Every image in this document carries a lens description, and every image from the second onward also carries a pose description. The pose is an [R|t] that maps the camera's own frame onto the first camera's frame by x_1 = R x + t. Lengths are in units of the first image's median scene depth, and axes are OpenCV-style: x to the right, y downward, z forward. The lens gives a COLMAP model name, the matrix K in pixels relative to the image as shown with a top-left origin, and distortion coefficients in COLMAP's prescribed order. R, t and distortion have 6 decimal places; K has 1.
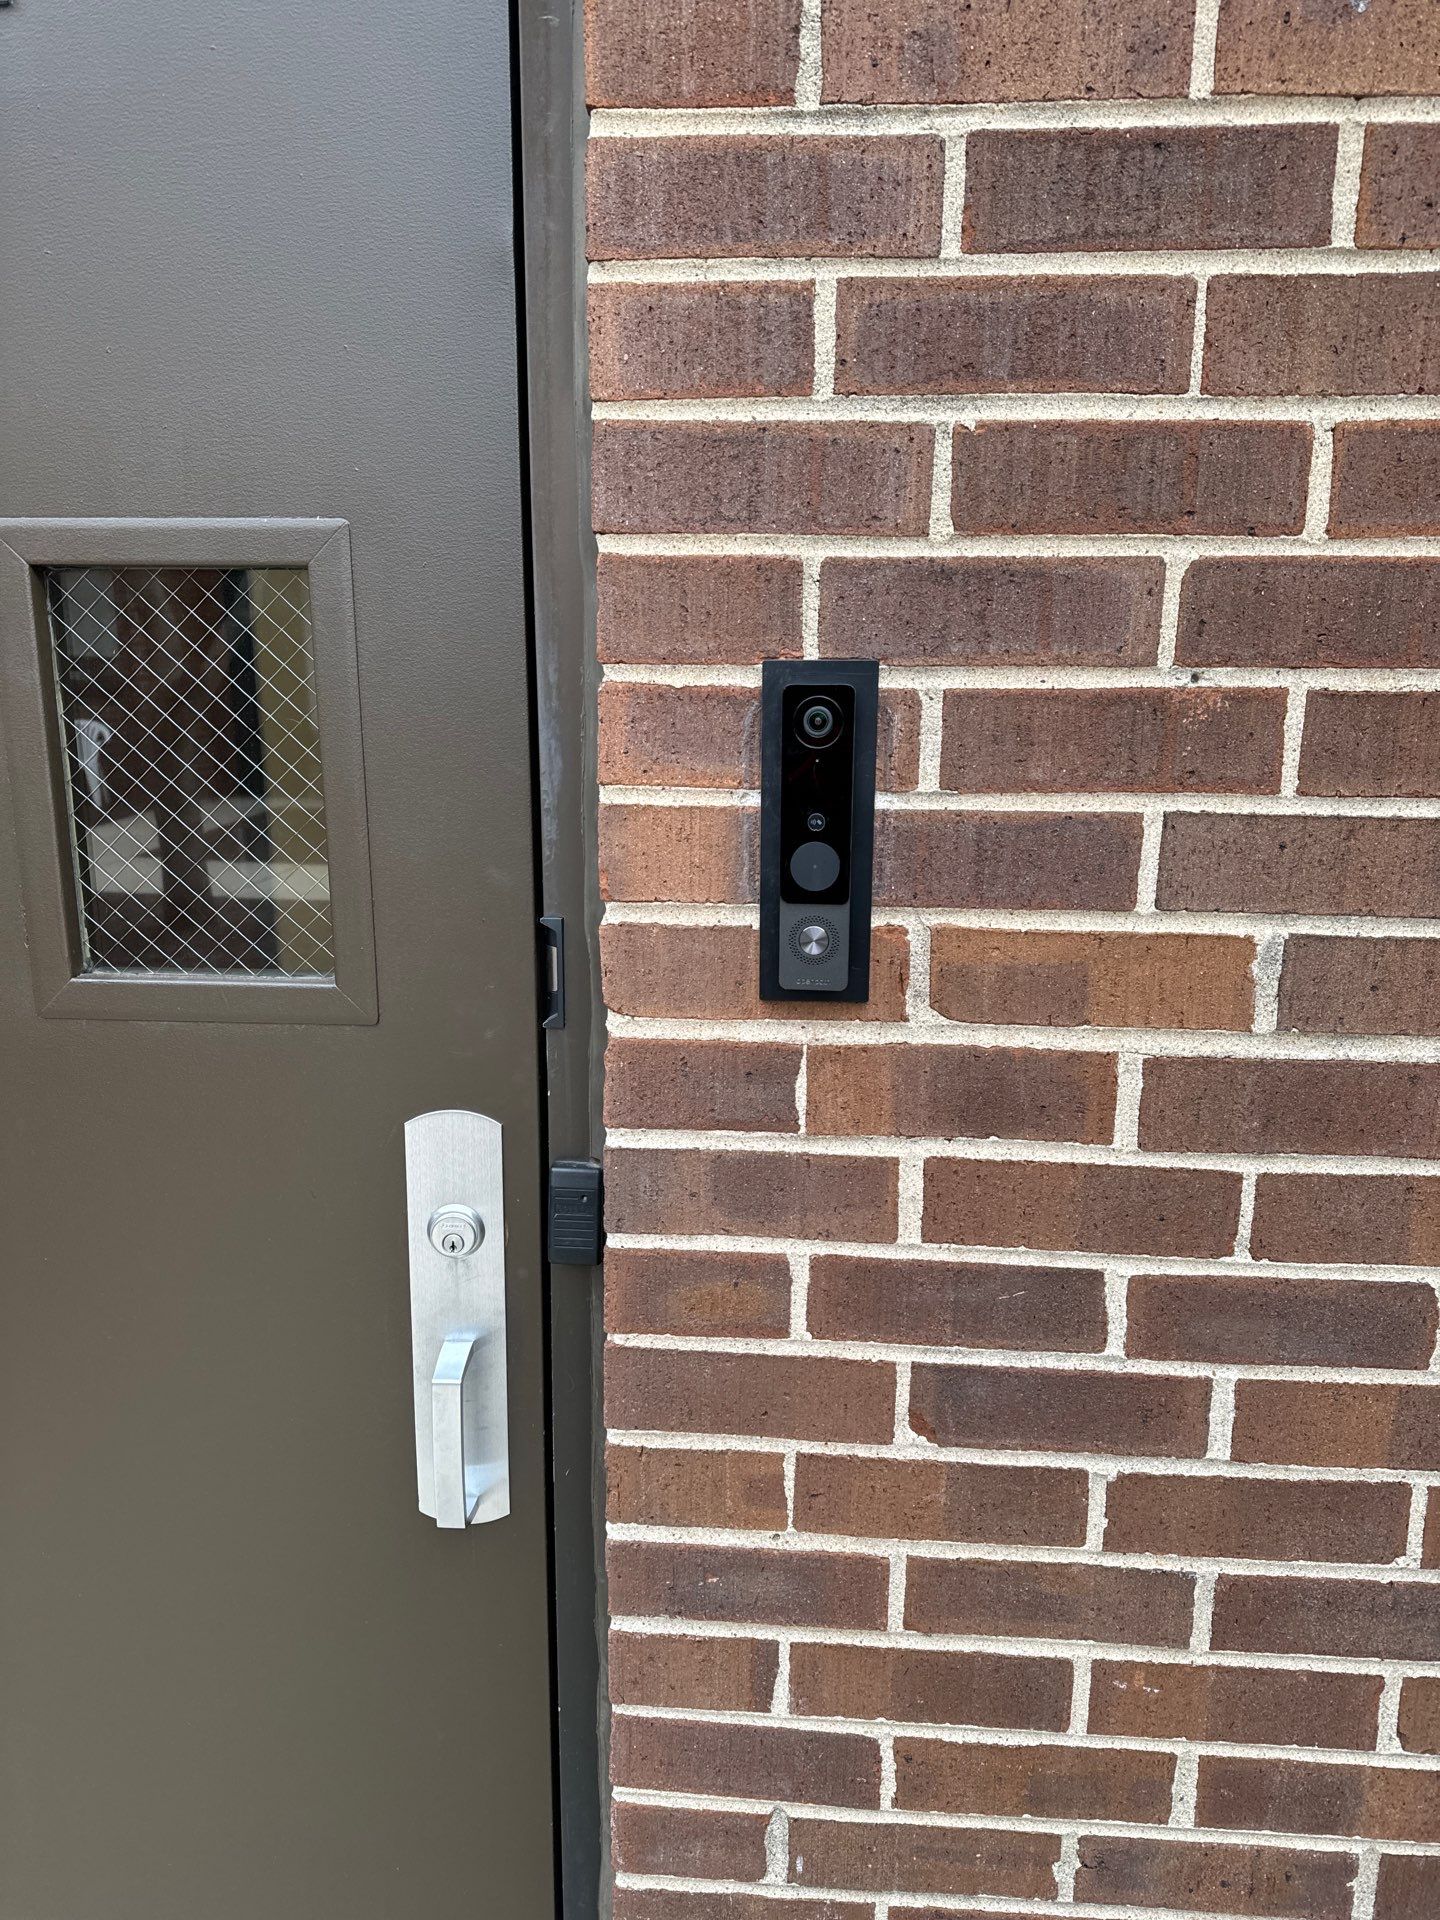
lens RADIAL K [[1373.7, 0, 726.0], [0, 1373.7, 955.8], [0, 0, 1]] dist [0.003439, -0.005793]
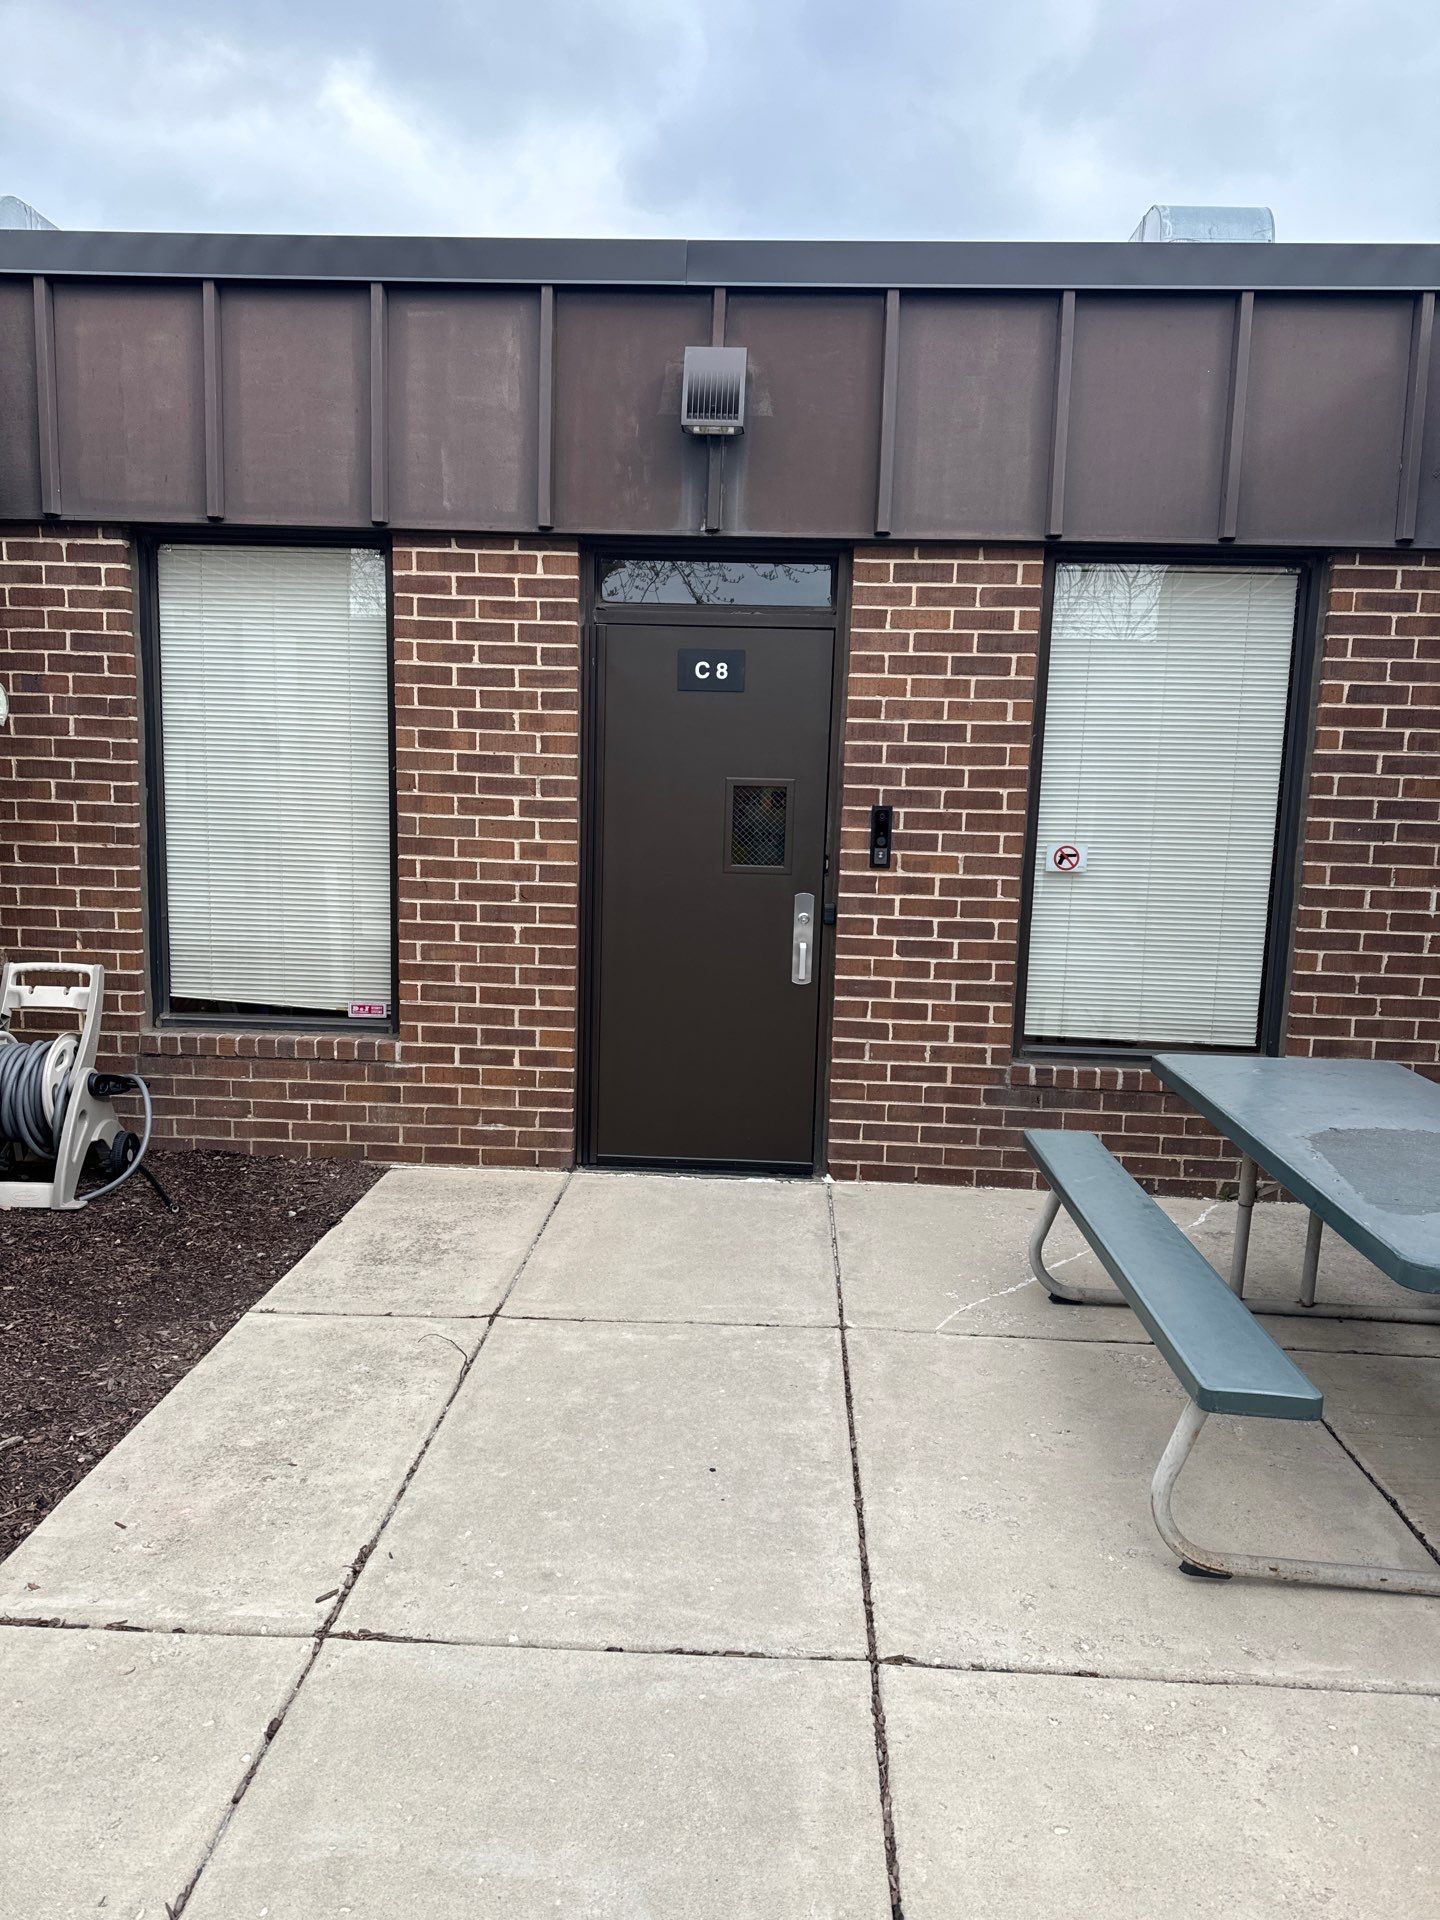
lens RADIAL K [[1373.7, 0, 712.4], [0, 1373.7, 969.4], [0, 0, 1]] dist [0.003439, -0.005793]
pose [[0.999807, 0.016376, 0.010887, -0.646010], [-0.015846, 0.998763, -0.047126, 0.697357], [-0.011645, 0.046945, 0.998830, -4.376430]]
